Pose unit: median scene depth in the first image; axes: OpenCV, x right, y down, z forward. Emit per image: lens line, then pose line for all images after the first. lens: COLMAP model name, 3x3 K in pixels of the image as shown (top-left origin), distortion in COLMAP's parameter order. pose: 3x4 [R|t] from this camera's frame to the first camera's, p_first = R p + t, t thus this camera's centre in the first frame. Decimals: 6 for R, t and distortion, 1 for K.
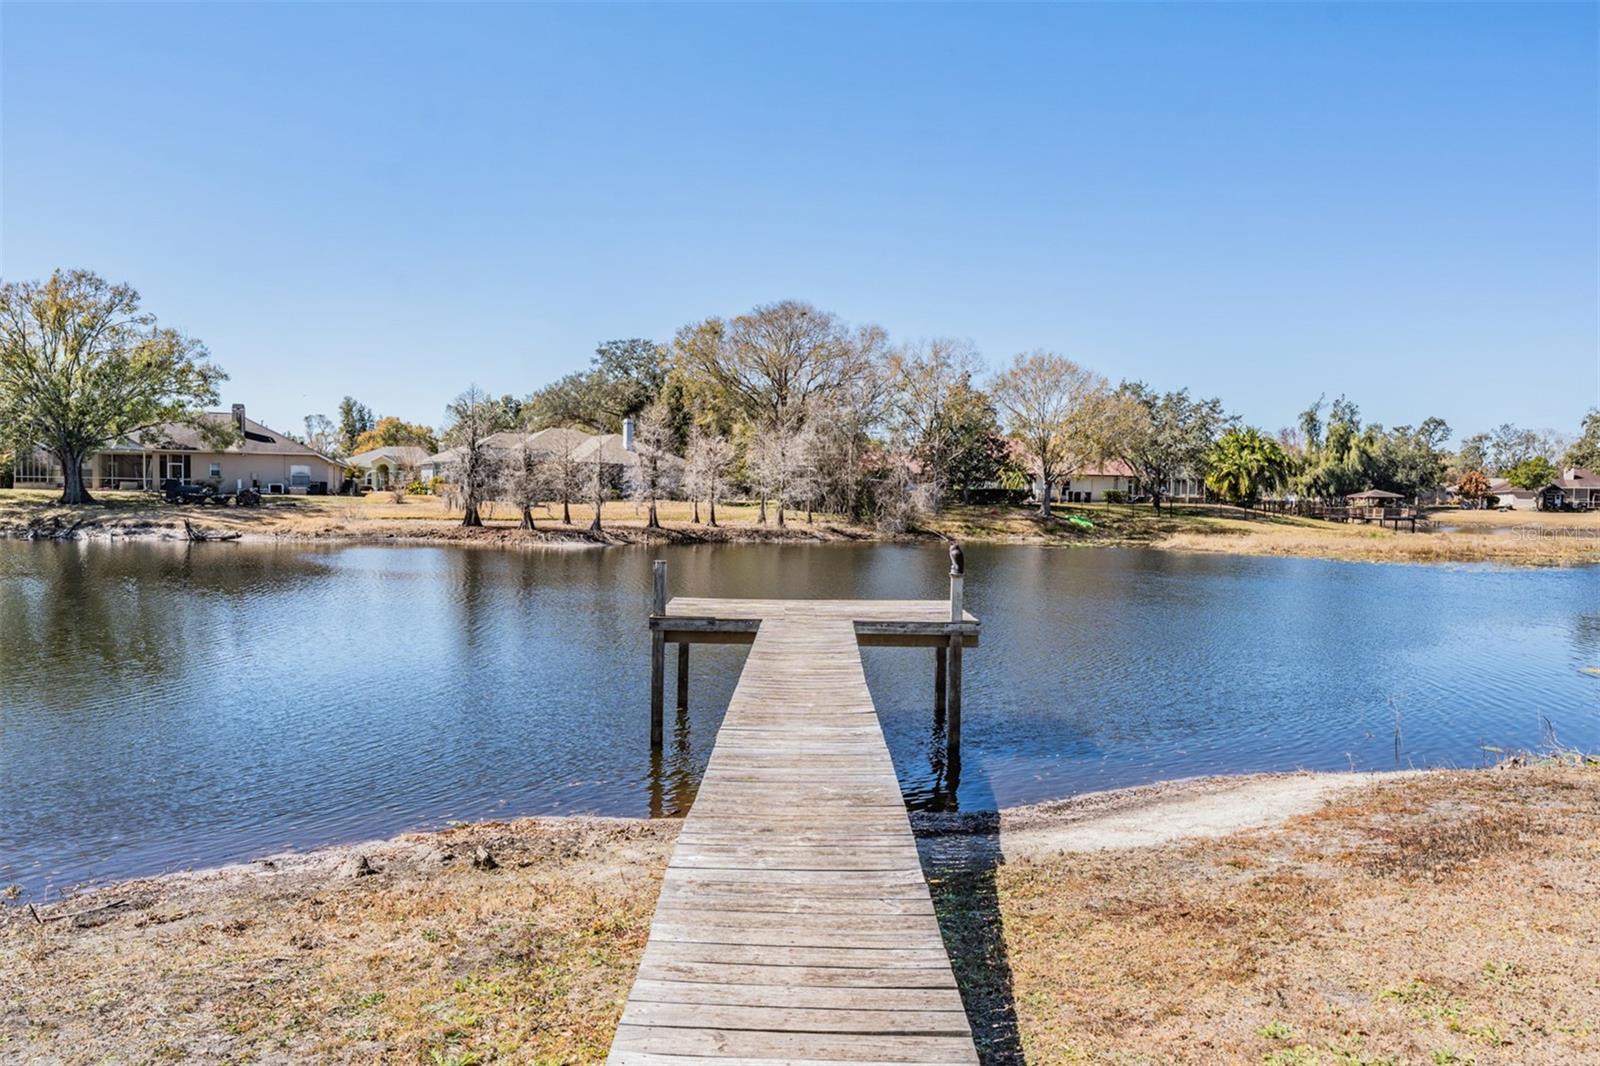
lens RADIAL K [[1034.7, 0, 809.5], [0, 1034.7, 525.3], [0, 0, 1]] dist [0.016396, 0.000230]
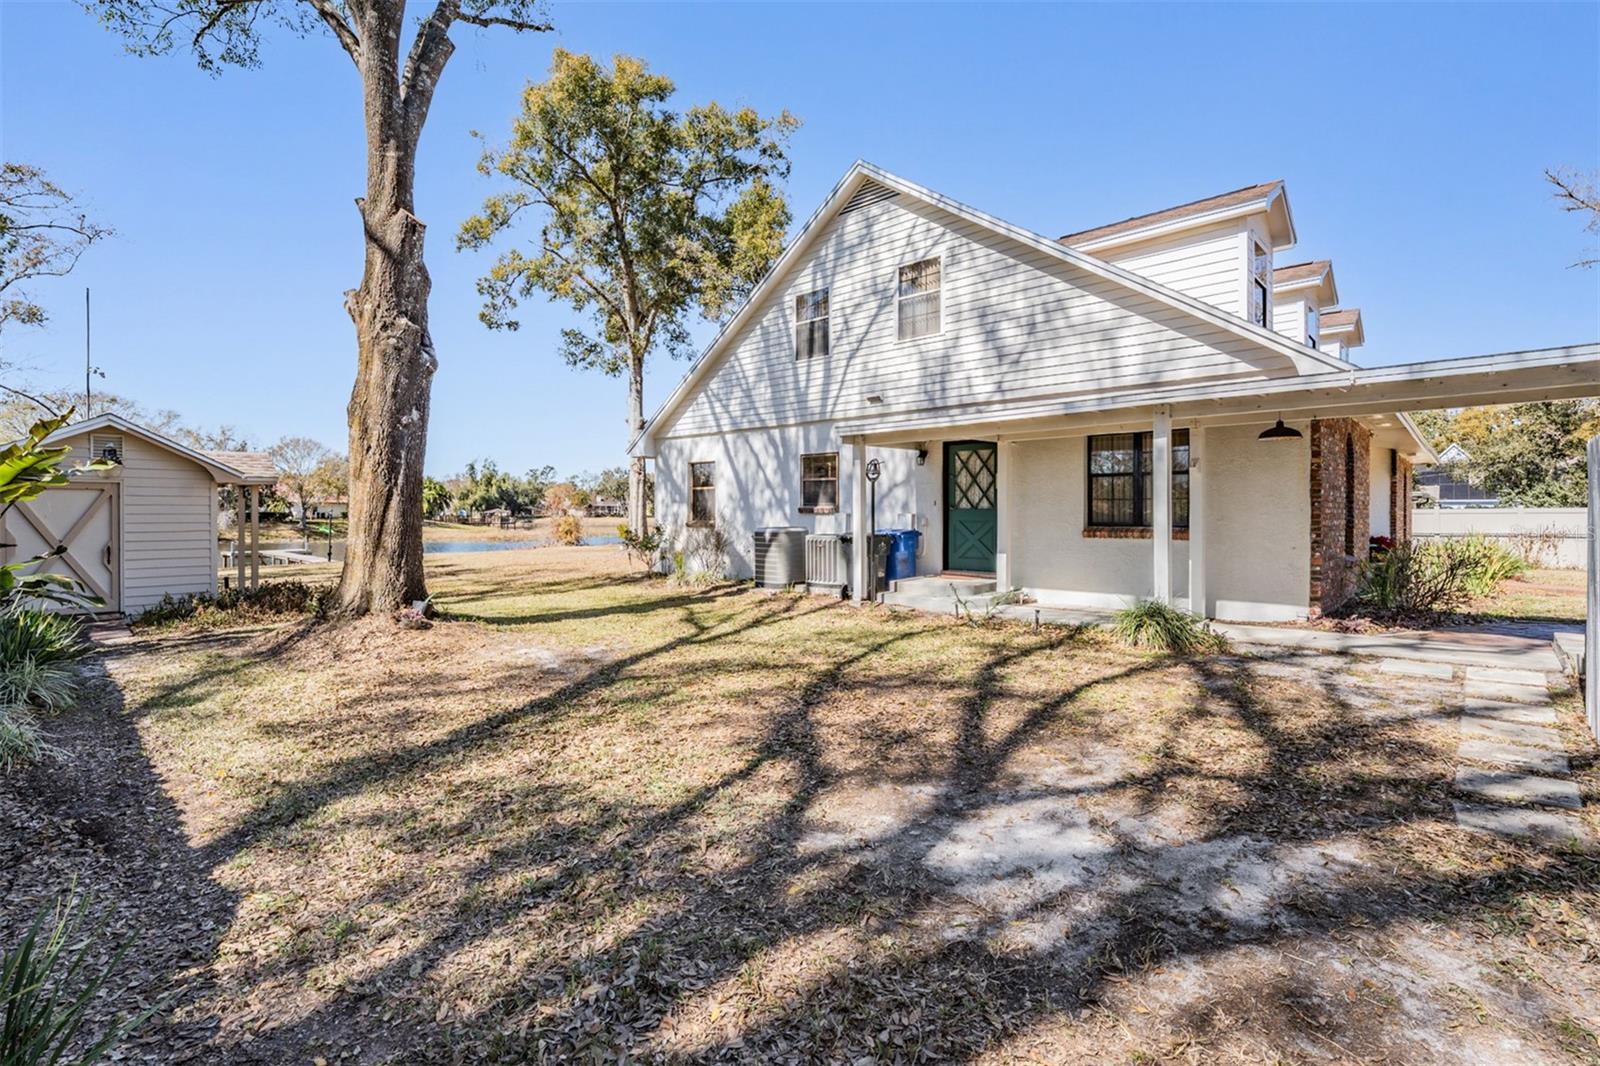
lens RADIAL K [[718.7, 0, 801.6], [0, 718.7, 511.2], [0, 0, 1]] dist [-0.003389, 0.000534]
pose [[0.661828, -0.015566, 0.749494, -0.135803], [0.033146, 0.999414, -0.008513, 0.001996], [-0.748923, 0.030477, 0.661956, -0.481694]]
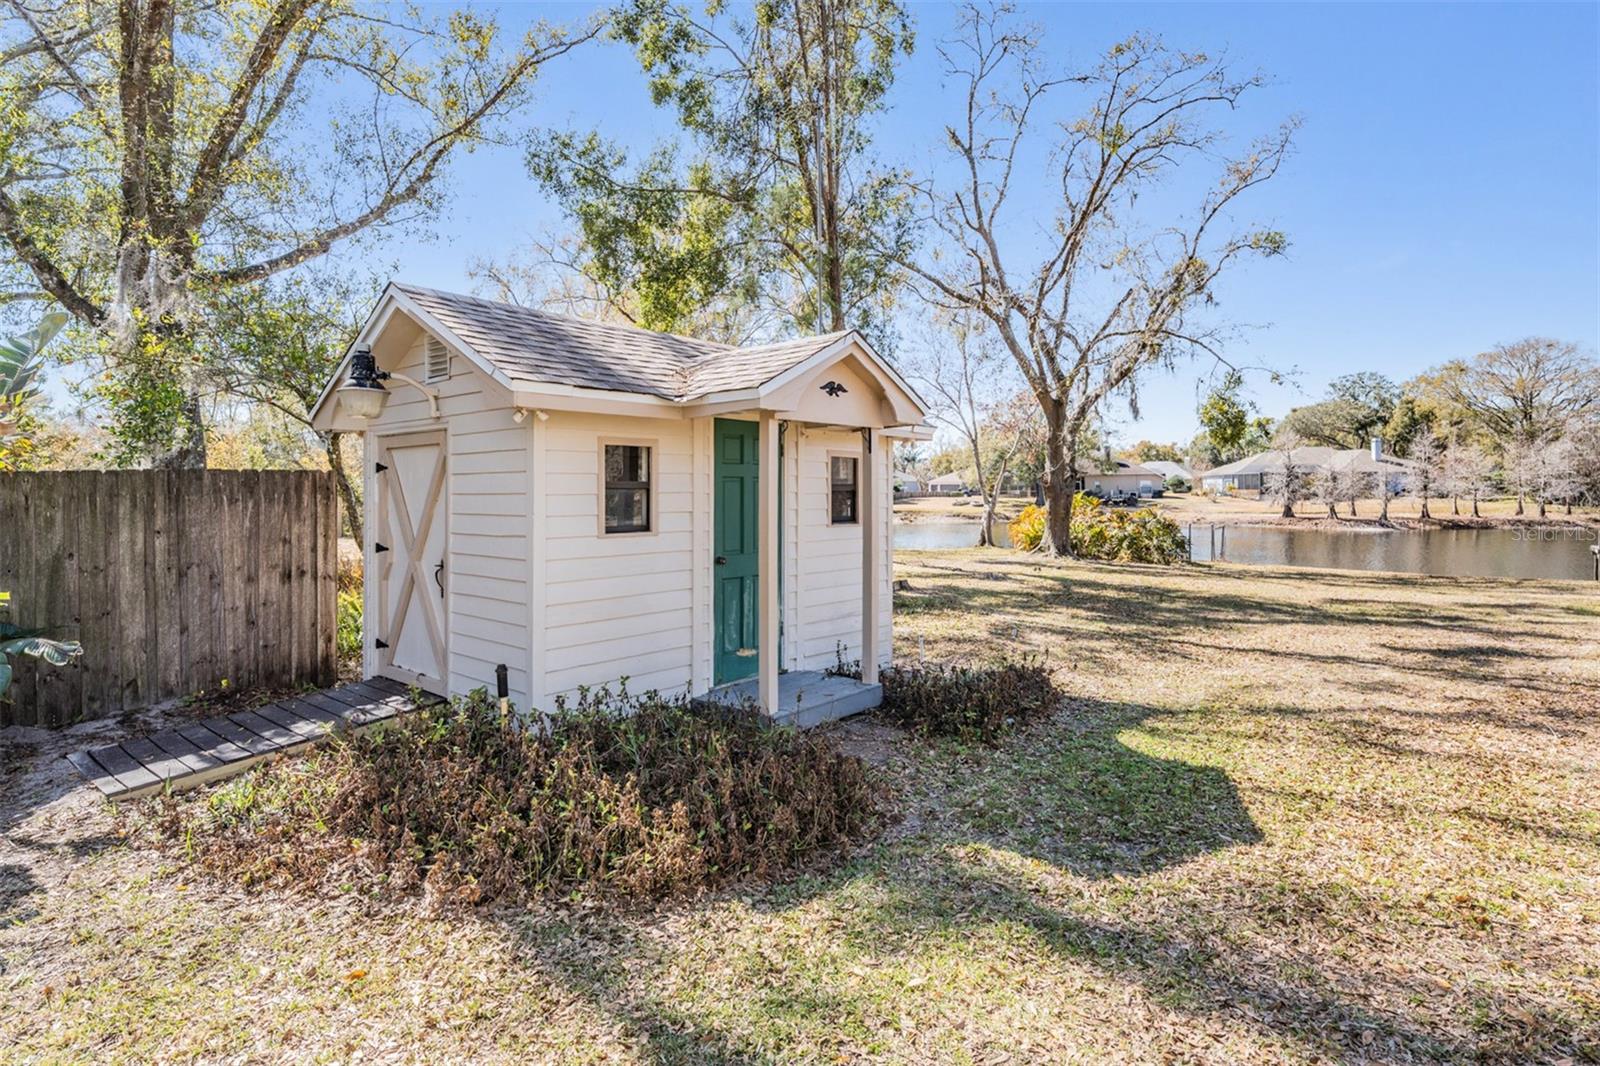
lens RADIAL K [[820.2, 0, 813.6], [0, 820.2, 489.3], [0, 0, 1]] dist [0.001069, -0.000130]
pose [[0.764041, -0.022486, -0.644776, -0.053454], [0.001200, 0.999440, -0.033433, -0.000575], [0.645167, 0.024770, 0.763640, -0.340537]]
